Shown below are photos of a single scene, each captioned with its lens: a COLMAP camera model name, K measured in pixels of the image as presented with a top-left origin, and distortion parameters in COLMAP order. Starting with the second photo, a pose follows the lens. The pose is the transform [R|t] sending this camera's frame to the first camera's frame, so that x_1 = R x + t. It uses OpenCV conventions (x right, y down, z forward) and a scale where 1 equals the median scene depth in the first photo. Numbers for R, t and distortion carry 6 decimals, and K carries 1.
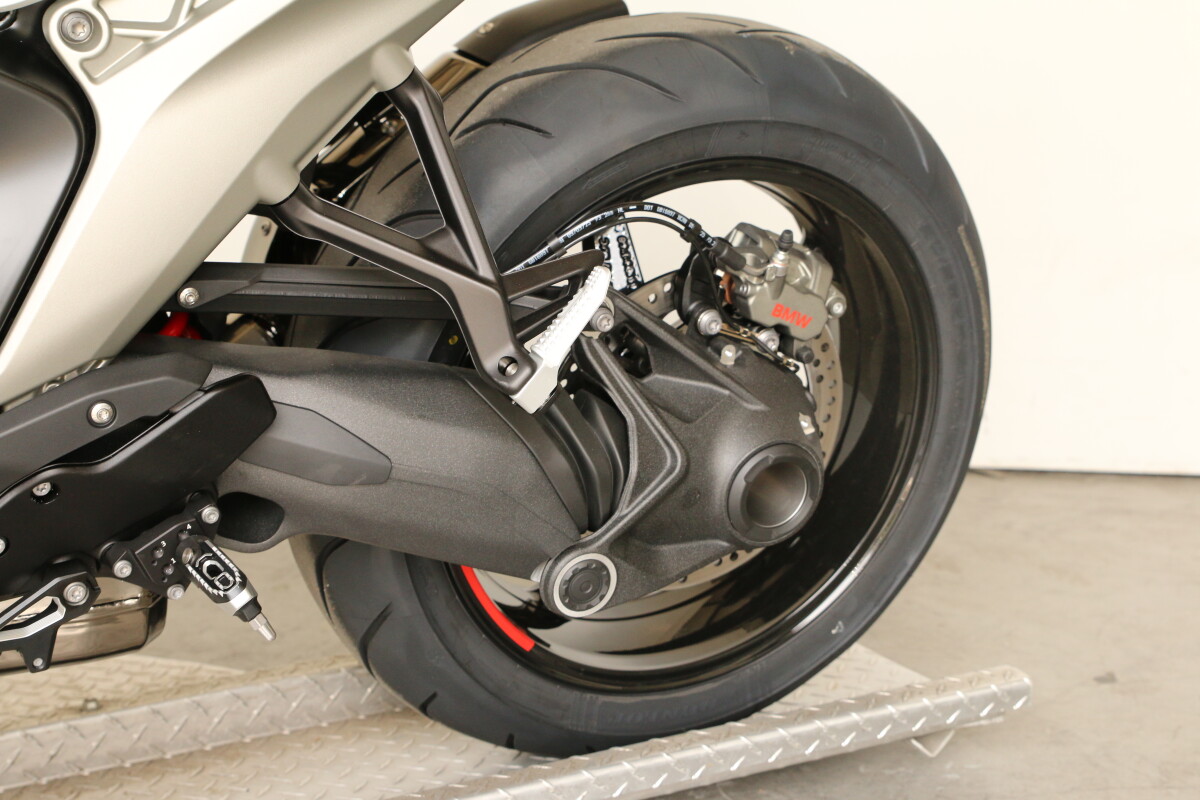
lens RADIAL K [[2122.4, 0, 599.4], [0, 2122.4, 375.8], [0, 0, 1]] dist [-0.031731, 0.061158]
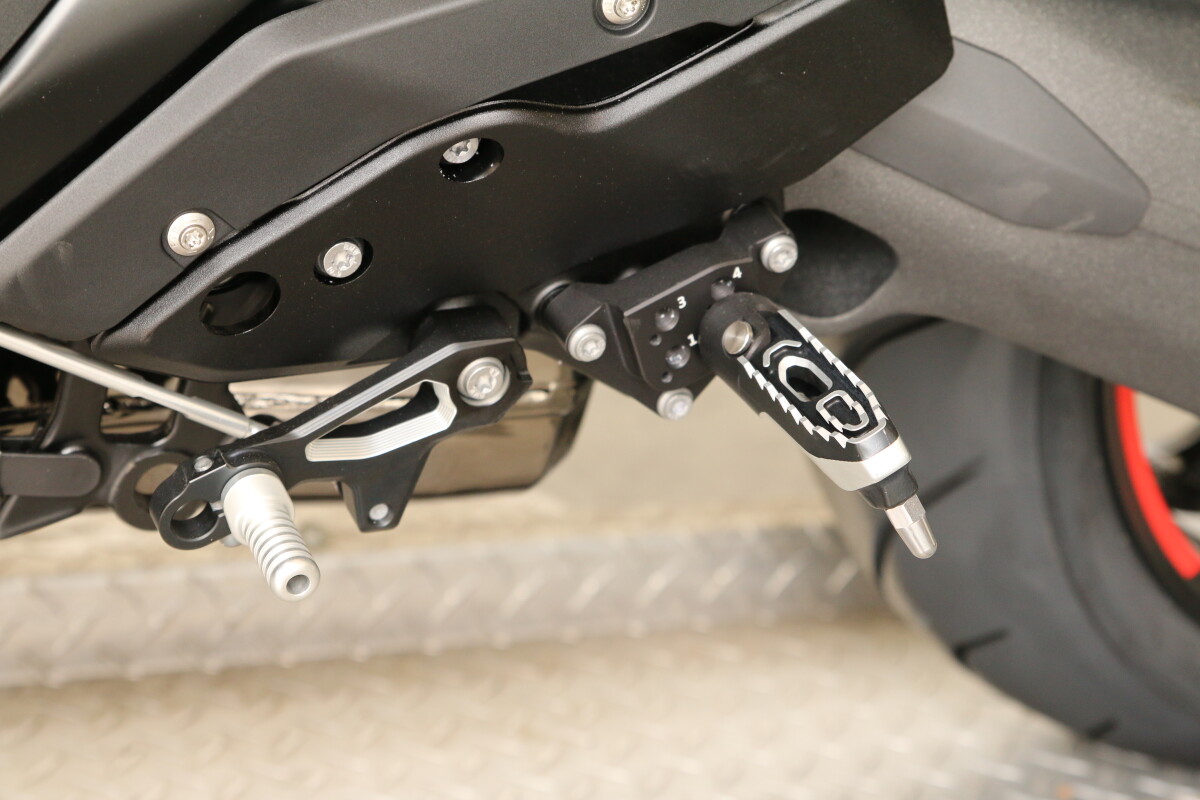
lens RADIAL K [[2807.2, 0, 600.0], [0, 2807.2, 400.0], [0, 0, 1]] dist [0.009487, -0.074945]
pose [[0.988874, 0.147932, -0.015650, -0.207258], [-0.144665, 0.980842, 0.130467, 0.022385], [0.034650, -0.126751, 0.991329, 0.382290]]
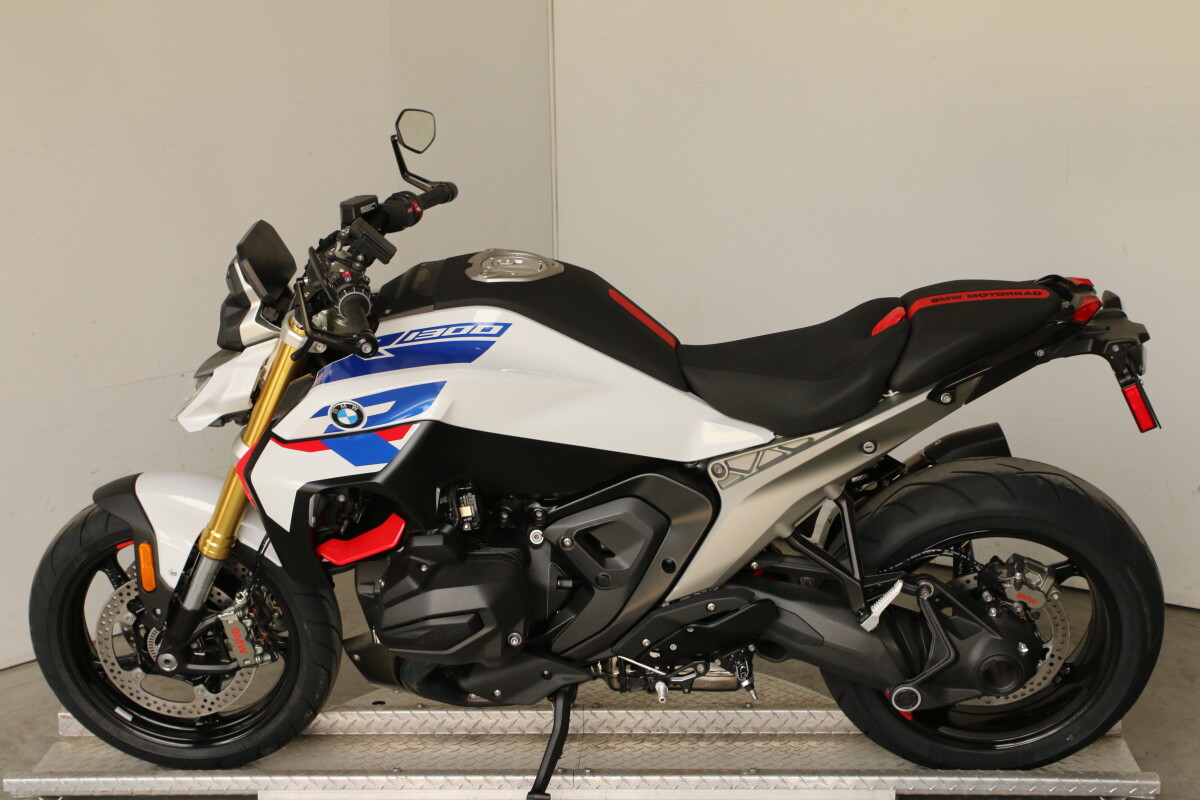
lens RADIAL K [[2028.7, 0, 600.0], [0, 2028.7, 400.0], [0, 0, 1]] dist [-0.014448, -0.060530]
pose [[0.861426, 0.124917, -0.492282, 0.866831], [-0.108669, 0.992167, 0.061608, -0.379368], [0.496122, 0.000425, 0.868253, -1.307746]]
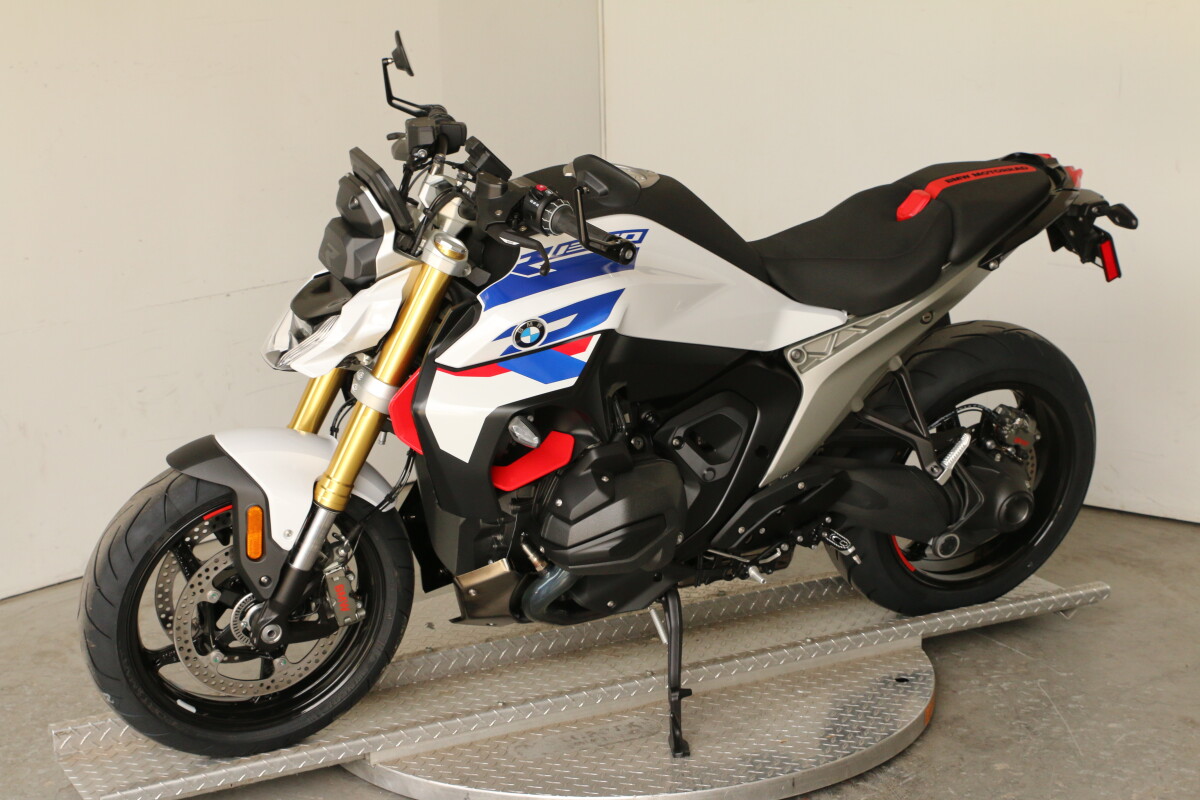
lens RADIAL K [[2206.6, 0, 600.0], [0, 2206.6, 400.0], [0, 0, 1]] dist [-0.025193, 0.177554]
pose [[0.999930, 0.010115, -0.006104, -0.471482], [-0.009901, 0.999368, 0.034138, -0.192529], [0.006445, -0.034075, 0.999398, -1.946447]]
